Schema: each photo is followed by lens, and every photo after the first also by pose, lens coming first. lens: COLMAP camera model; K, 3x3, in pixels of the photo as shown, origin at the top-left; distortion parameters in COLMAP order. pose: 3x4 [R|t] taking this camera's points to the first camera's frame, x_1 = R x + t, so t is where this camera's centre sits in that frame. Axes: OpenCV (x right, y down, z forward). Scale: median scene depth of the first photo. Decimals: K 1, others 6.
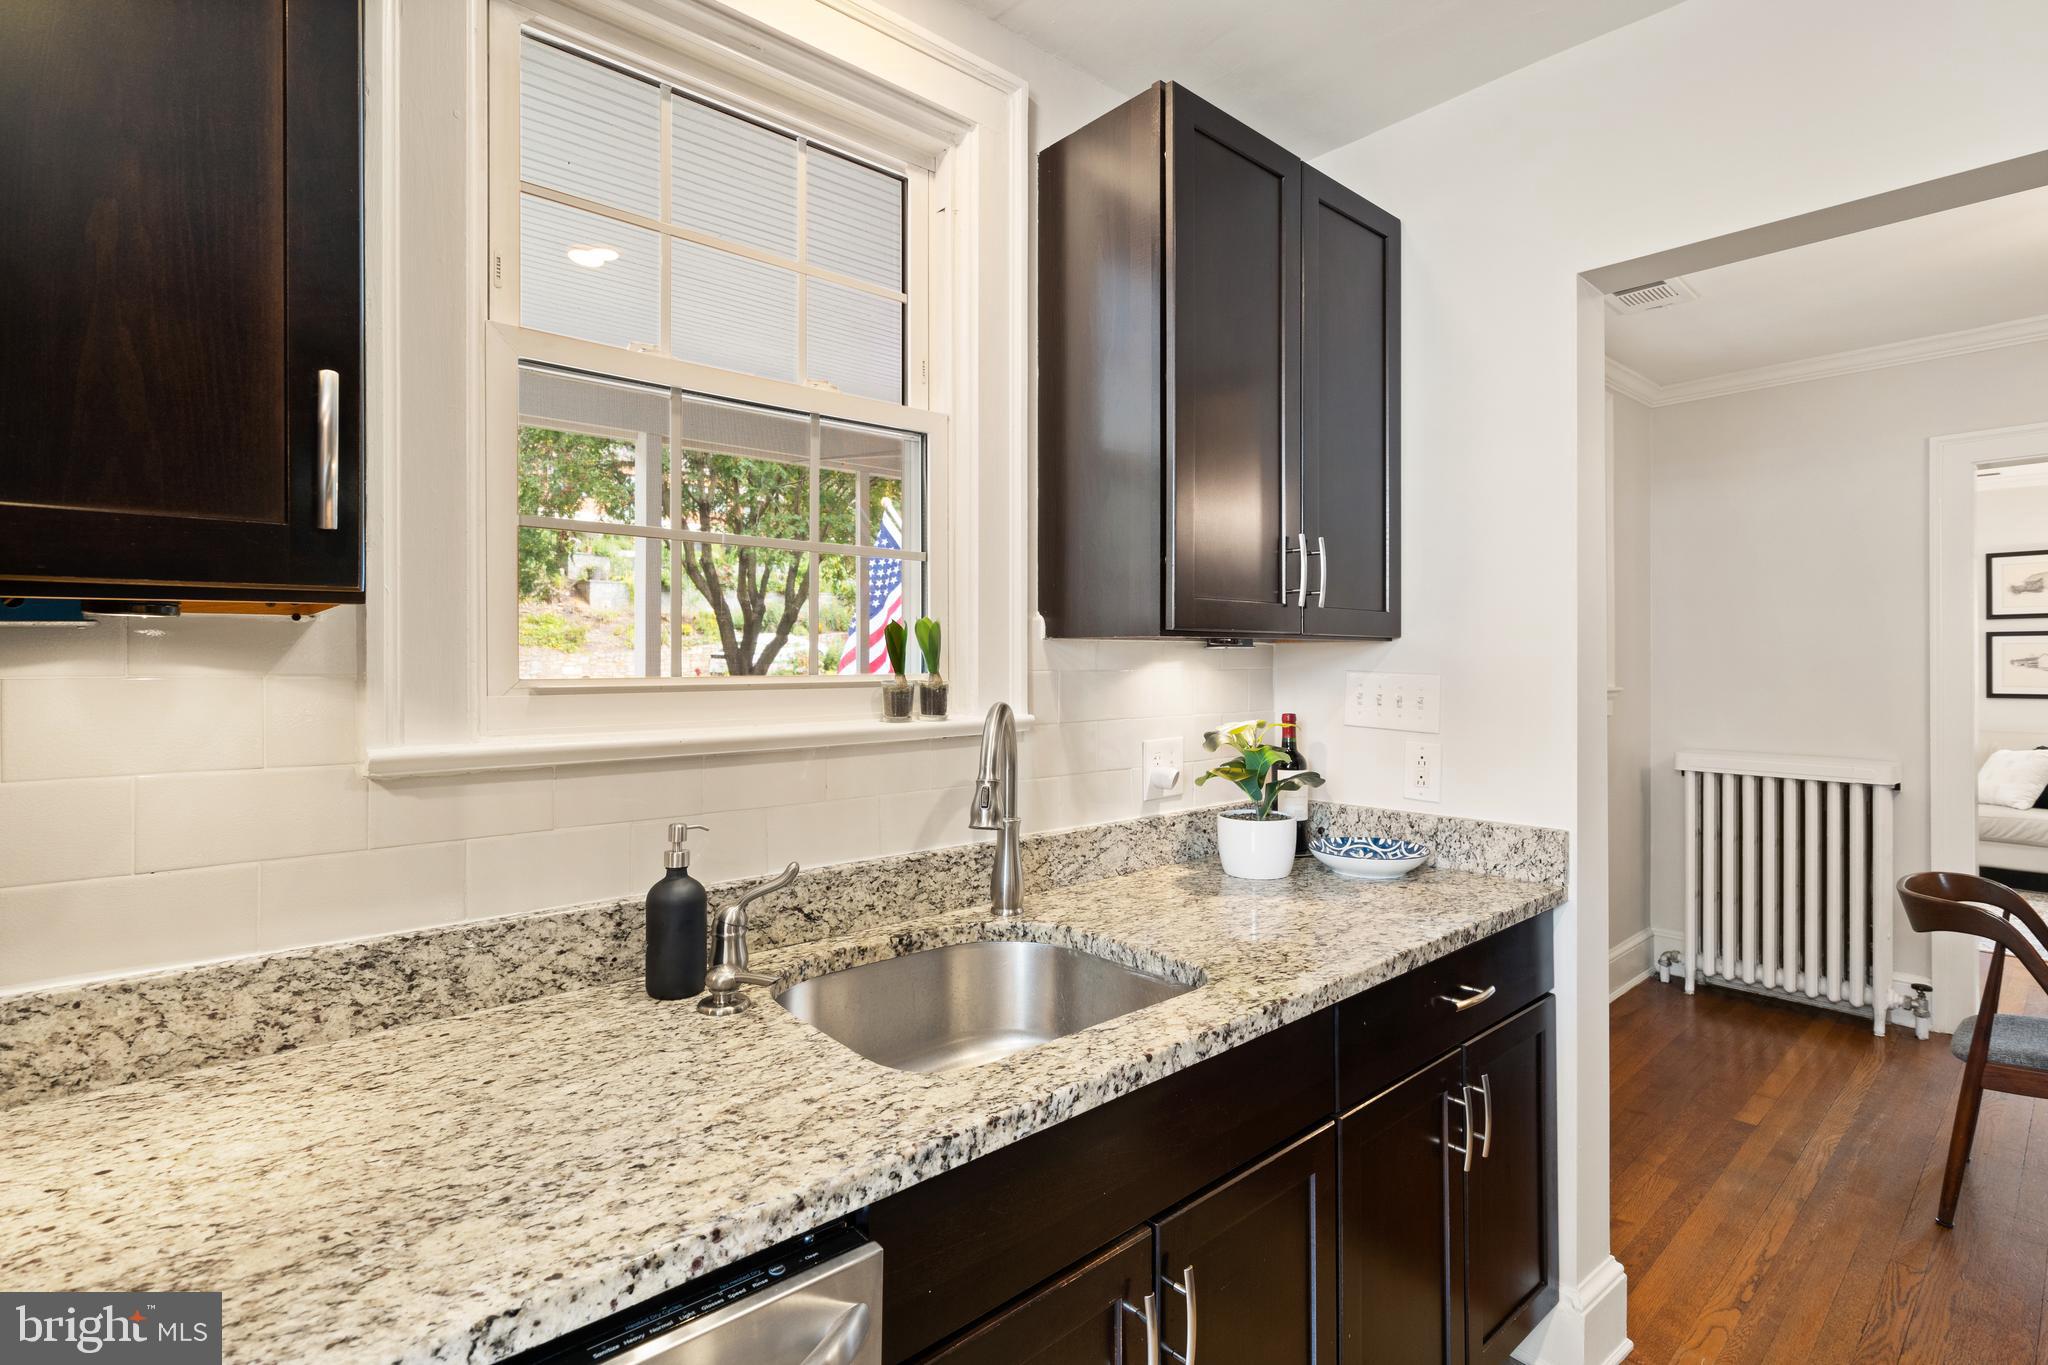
lens RADIAL K [[957.5, 0, 1028.3], [0, 957.5, 656.6], [0, 0, 1]] dist [-0.003821, 0.001091]
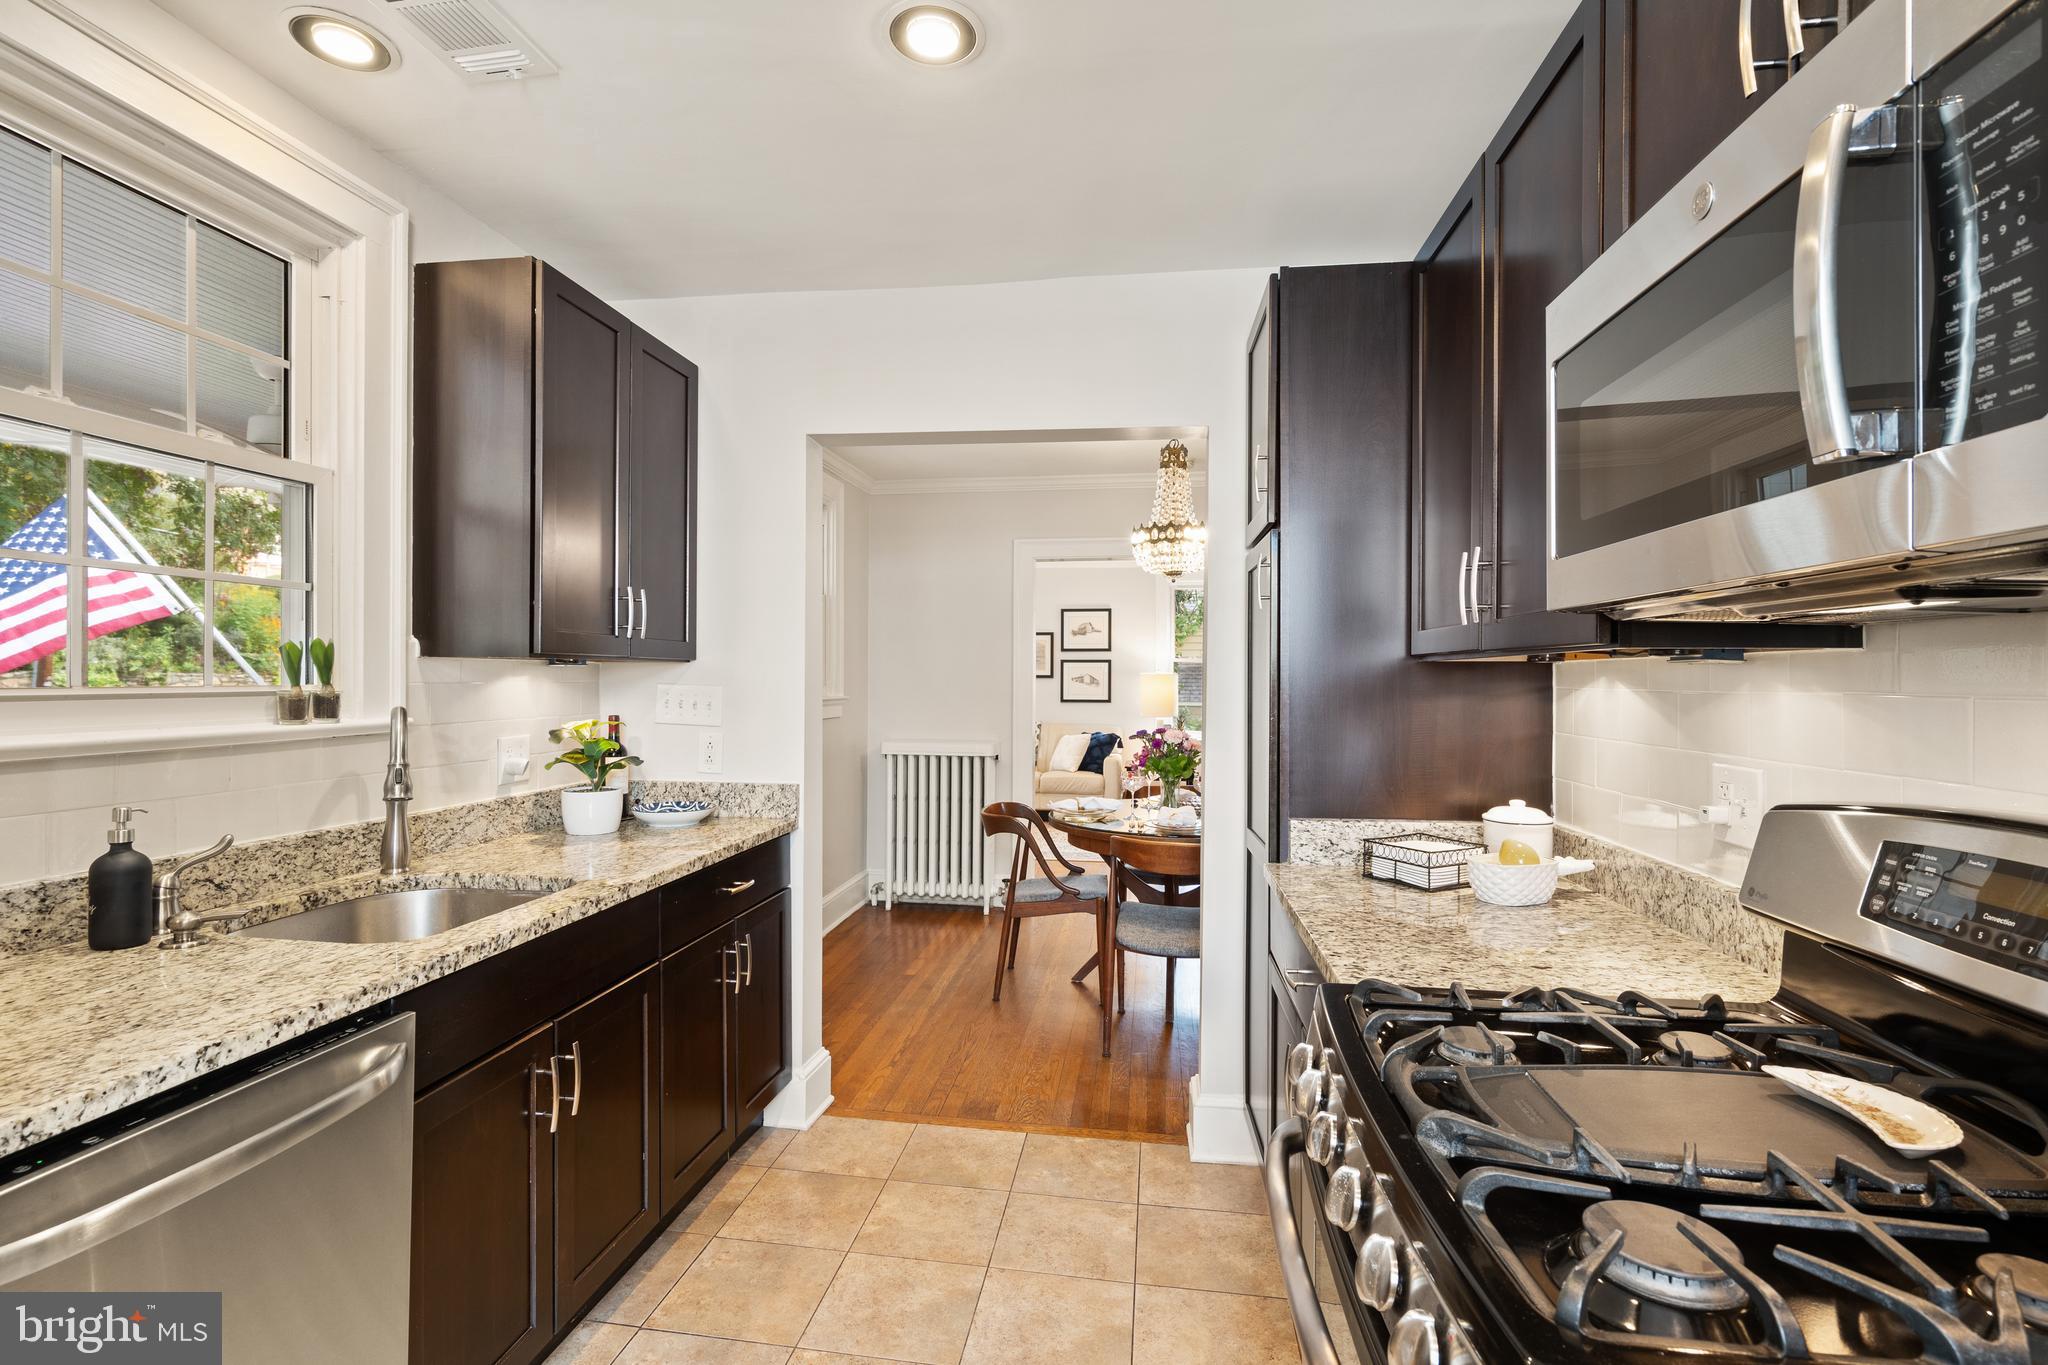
lens RADIAL K [[957.5, 0, 1005.8], [0, 957.5, 681.6], [0, 0, 1]] dist [-0.003821, 0.001091]
pose [[0.767740, 0.001980, 0.640758, -0.207735], [-0.008492, 0.999939, 0.007085, -0.002142], [-0.640705, -0.010881, 0.767710, -0.477746]]
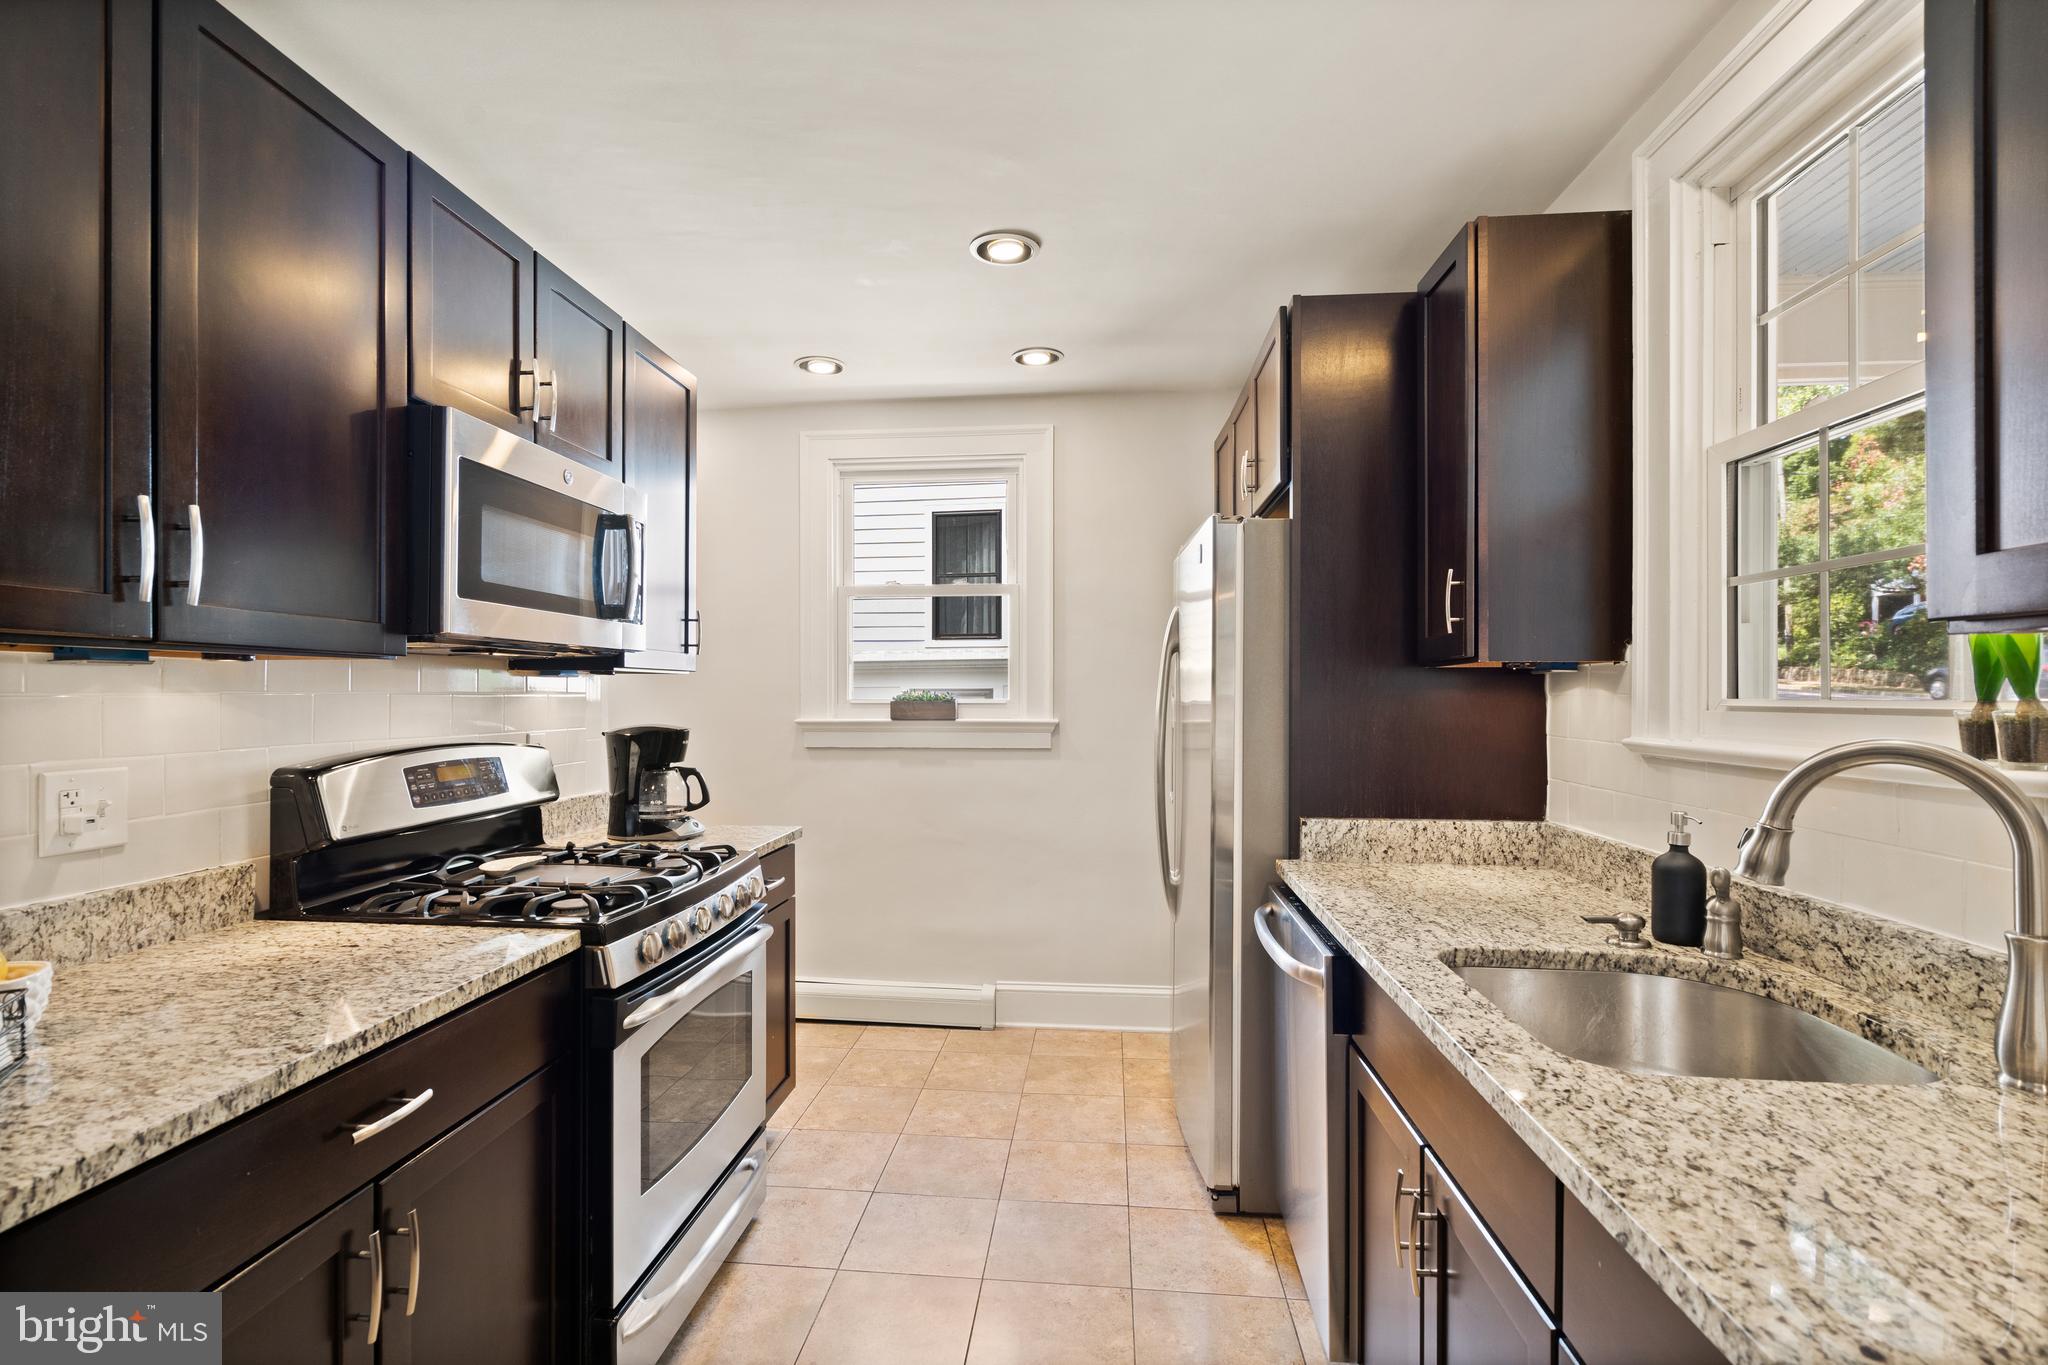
lens RADIAL K [[957.5, 0, 1005.8], [0, 957.5, 695.3], [0, 0, 1]] dist [-0.003821, 0.001091]
pose [[-0.735593, 0.001409, -0.677423, 0.859838], [0.002503, 0.999997, -0.000639, 0.012440], [0.677420, -0.002166, -0.735594, 0.976859]]
